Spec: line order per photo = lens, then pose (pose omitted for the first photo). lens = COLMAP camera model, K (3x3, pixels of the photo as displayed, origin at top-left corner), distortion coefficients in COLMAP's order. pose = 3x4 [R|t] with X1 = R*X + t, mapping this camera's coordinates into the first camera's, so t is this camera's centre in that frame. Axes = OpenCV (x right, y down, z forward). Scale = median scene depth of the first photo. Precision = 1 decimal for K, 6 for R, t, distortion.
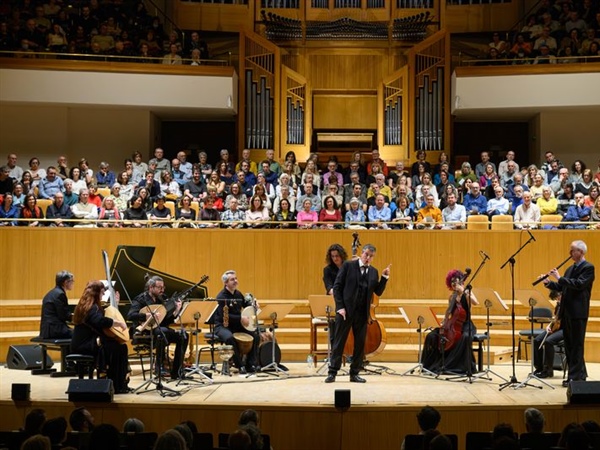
lens RADIAL K [[1352.7, 0, 300.6], [0, 1352.7, 224.2], [0, 0, 1]] dist [0.240118, 0.000000]
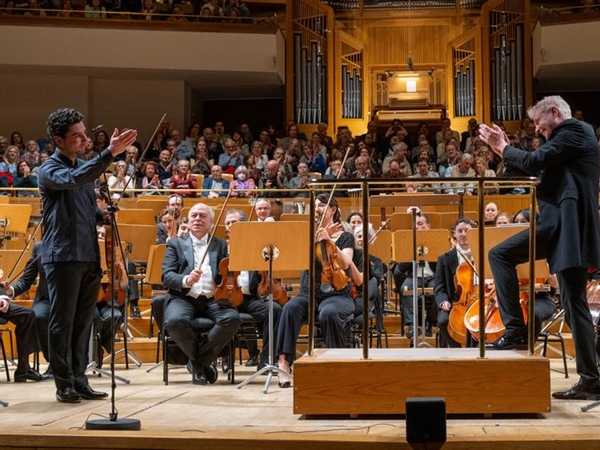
lens RADIAL K [[1079.1, 0, 300.0], [0, 1079.1, 225.6], [0, 0, 1]] dist [0.103849, 0.000000]
pose [[0.997621, -0.017194, -0.066761, 0.007905], [0.014556, 0.999102, -0.039801, 0.037215], [0.067385, 0.038735, 0.996975, 0.305836]]
